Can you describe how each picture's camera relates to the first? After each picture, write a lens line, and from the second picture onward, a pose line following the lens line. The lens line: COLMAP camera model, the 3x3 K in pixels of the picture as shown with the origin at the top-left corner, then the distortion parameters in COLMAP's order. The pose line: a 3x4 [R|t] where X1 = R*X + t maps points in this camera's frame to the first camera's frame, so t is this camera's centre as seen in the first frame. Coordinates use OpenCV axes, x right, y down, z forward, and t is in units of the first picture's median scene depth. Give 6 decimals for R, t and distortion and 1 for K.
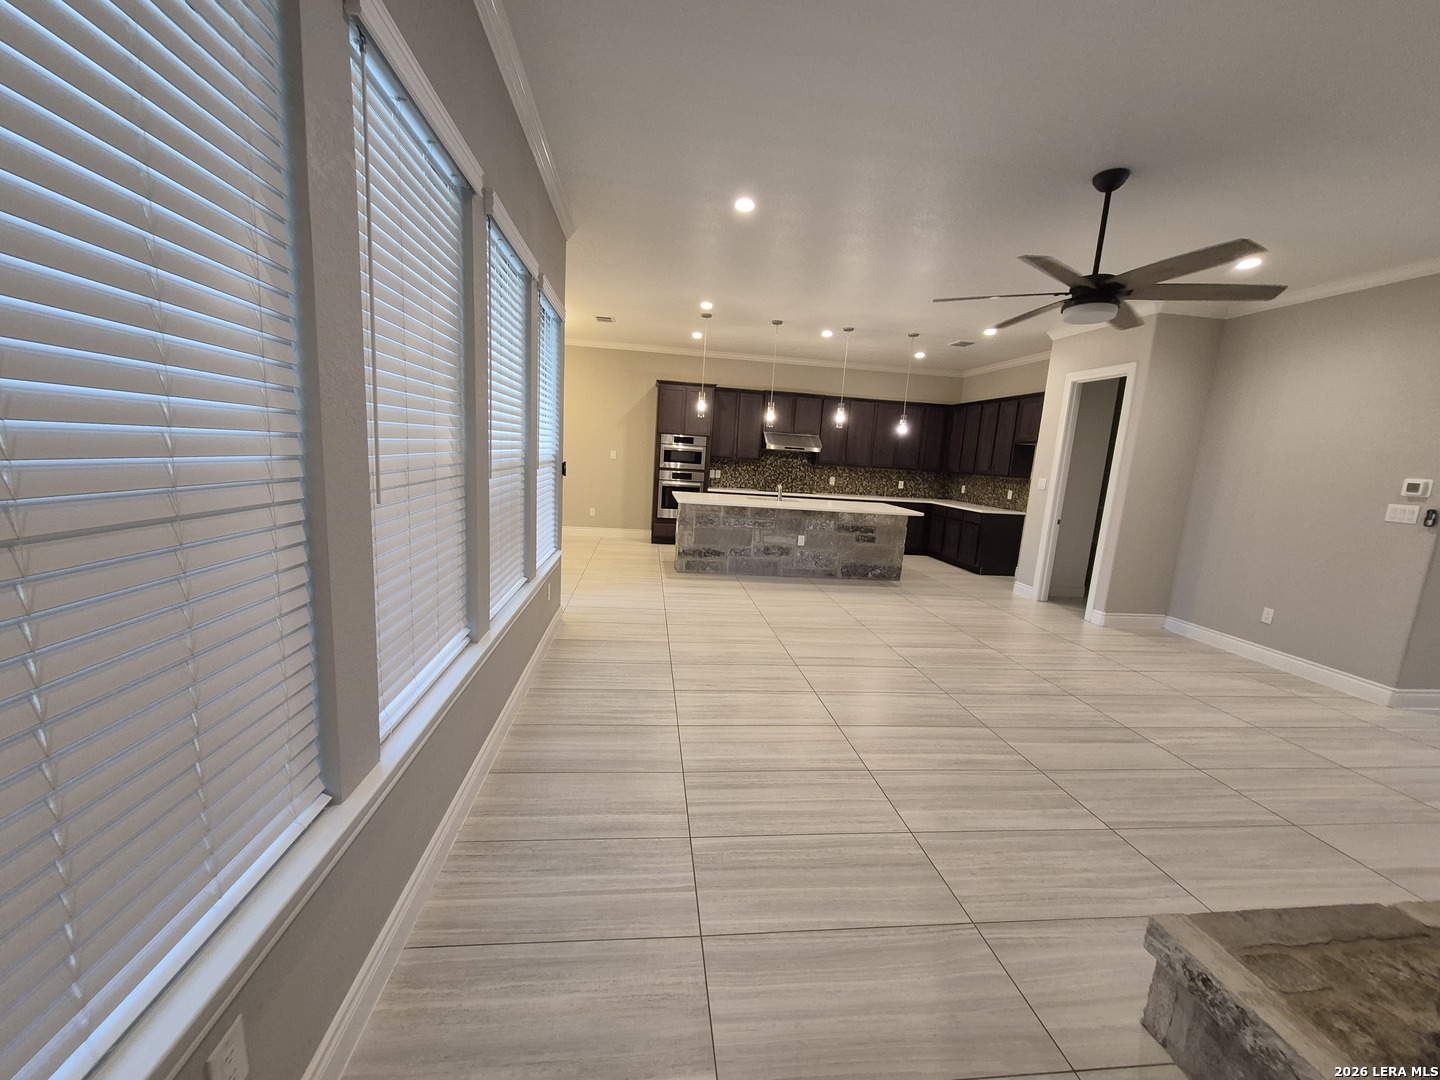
lens RADIAL K [[568.3, 0, 712.3], [0, 568.3, 546.9], [0, 0, 1]] dist [0.001531, 0.000204]
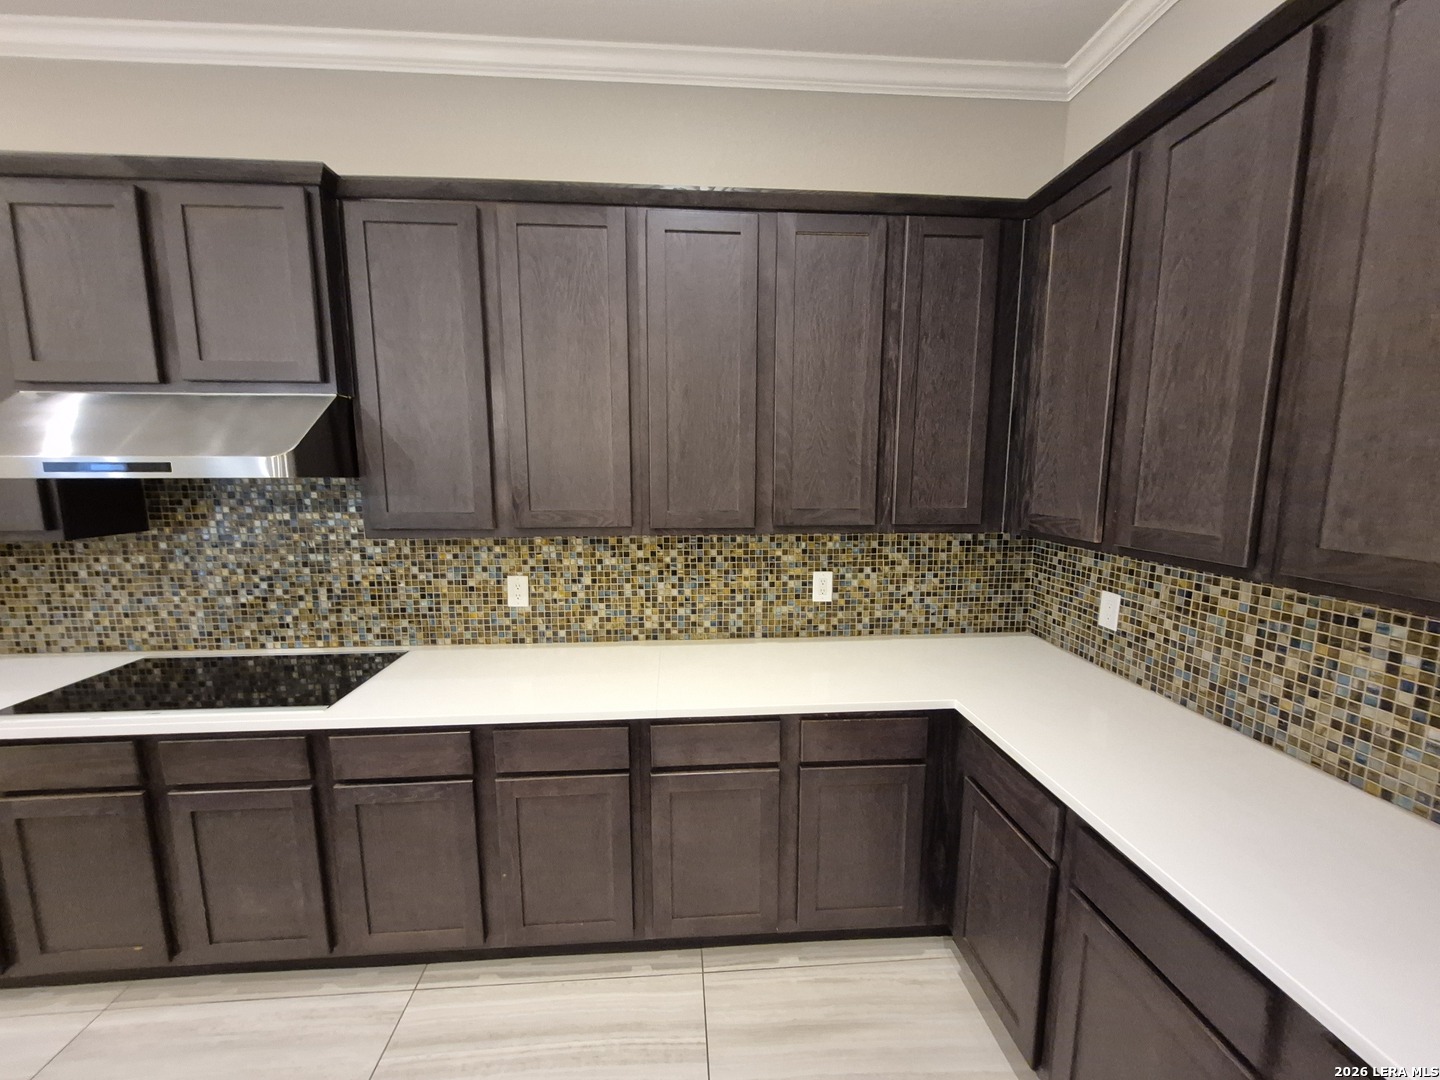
lens RADIAL K [[565.9, 0, 711.0], [0, 565.9, 546.5], [0, 0, 1]] dist [0.002385, -0.002672]
pose [[0.996966, -0.055273, -0.054800, 0.407238], [0.053732, 0.998128, -0.029207, -0.165821], [0.056312, 0.026174, 0.998070, 1.032790]]
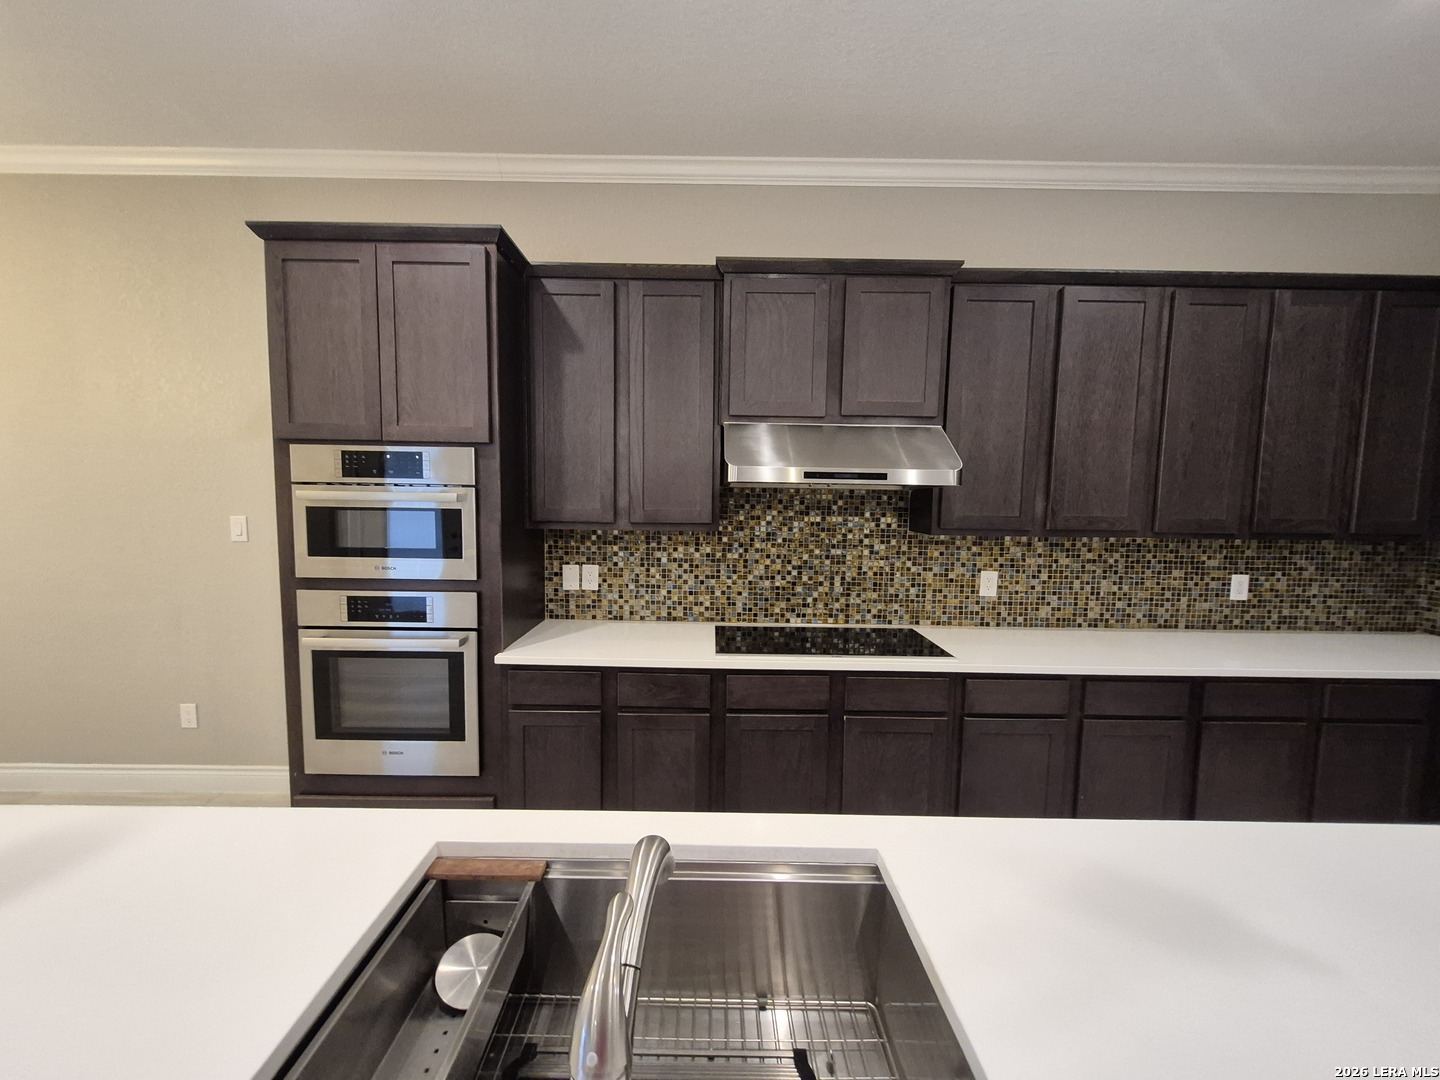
lens RADIAL K [[565.9, 0, 711.0], [0, 565.9, 546.5], [0, 0, 1]] dist [0.002385, -0.002672]
pose [[0.991587, -0.036531, -0.124178, 0.143786], [0.026199, 0.996134, -0.083845, -0.153740], [0.126761, 0.079886, 0.988711, 0.931451]]
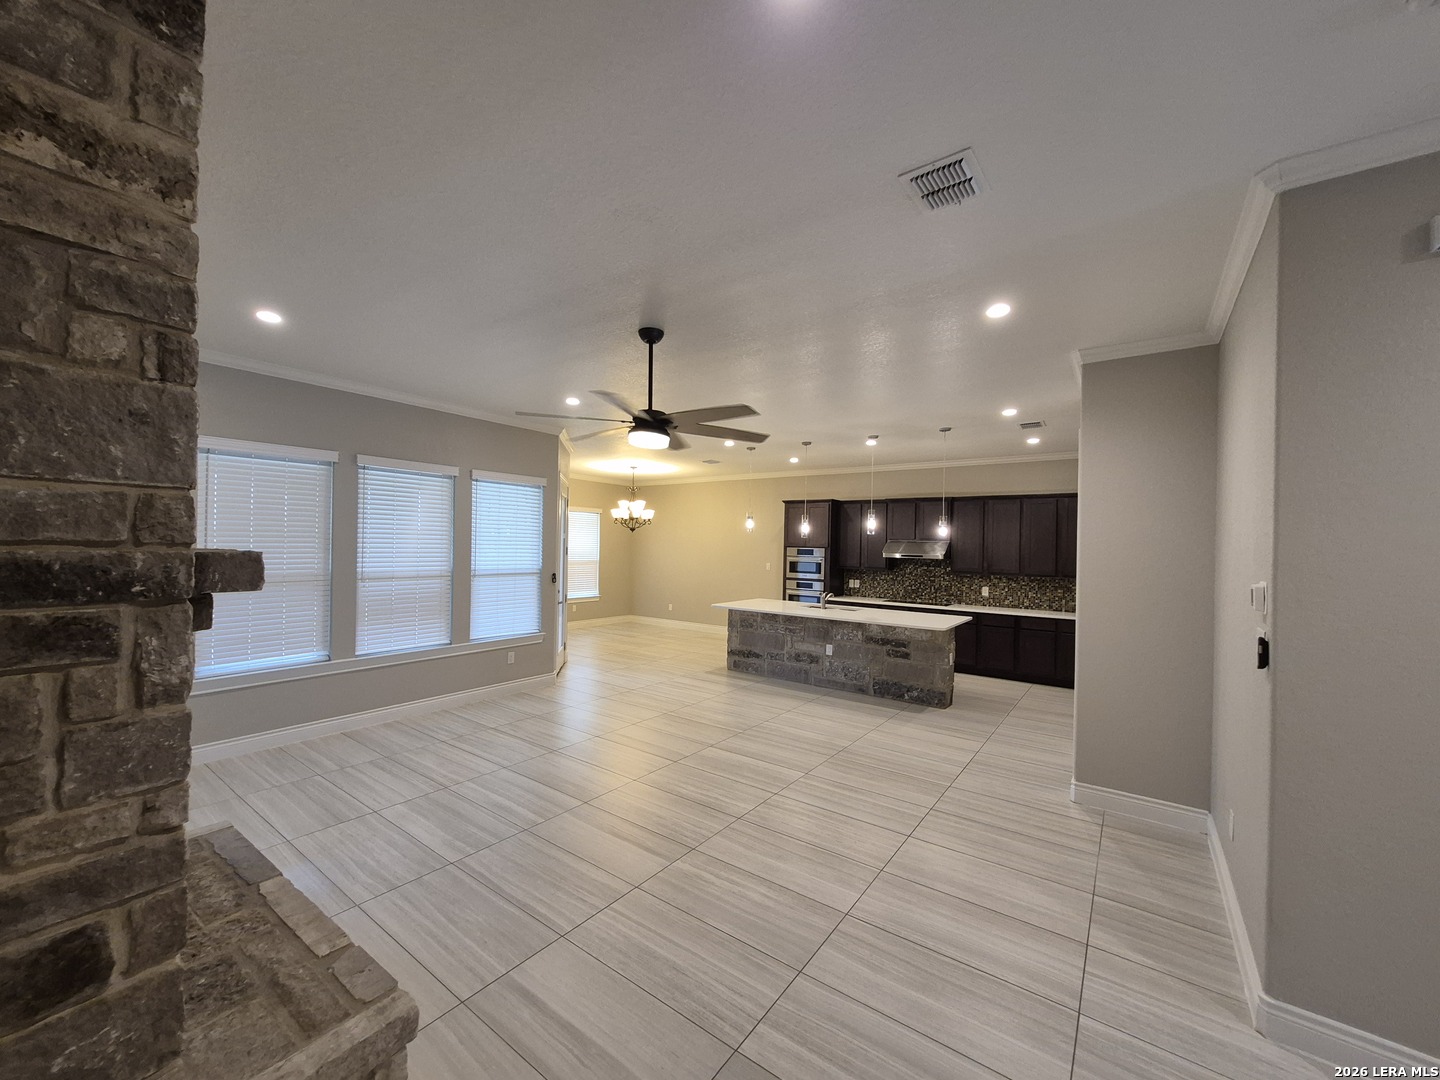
lens RADIAL K [[568.1, 0, 711.5], [0, 568.1, 549.5], [0, 0, 1]] dist [0.003187, 0.000217]
pose [[0.727732, -0.042801, -0.684525, 0.669131], [-0.089993, 0.983463, -0.157166, -0.008900], [0.679932, 0.175977, 0.711846, 0.131586]]
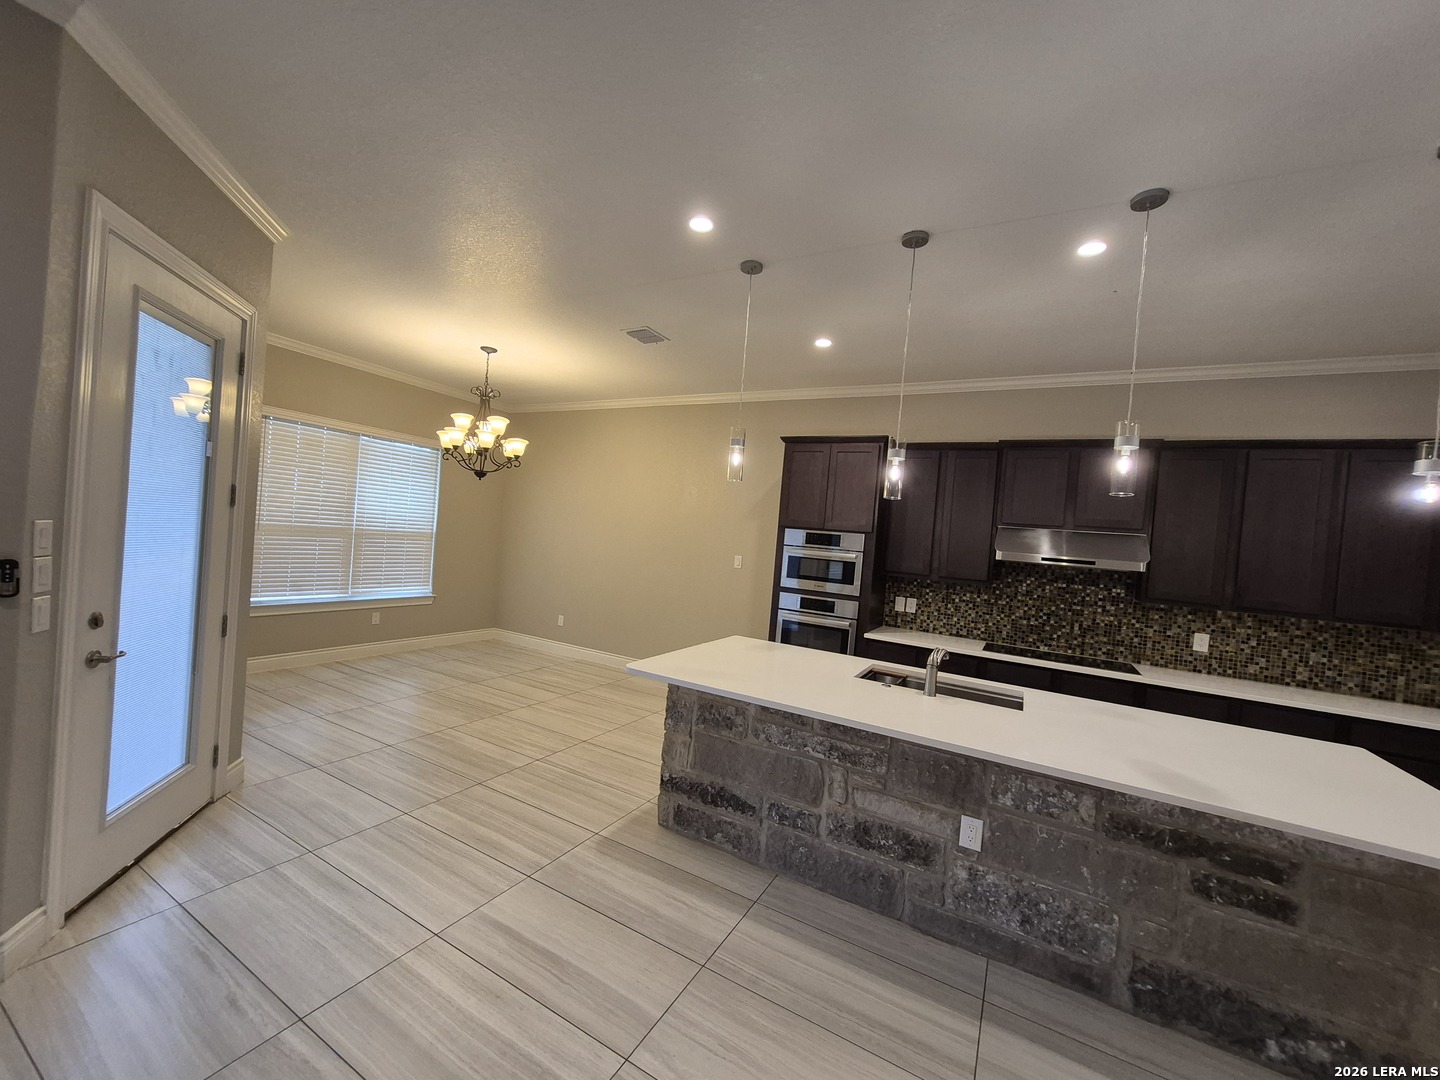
lens RADIAL K [[568.3, 0, 712.3], [0, 568.3, 546.9], [0, 0, 1]] dist [0.001531, 0.000204]
pose [[0.810795, 0.016374, -0.585101, 0.219149], [-0.129483, 0.979861, -0.152009, -0.101089], [0.570828, 0.199009, 0.796587, 0.605961]]
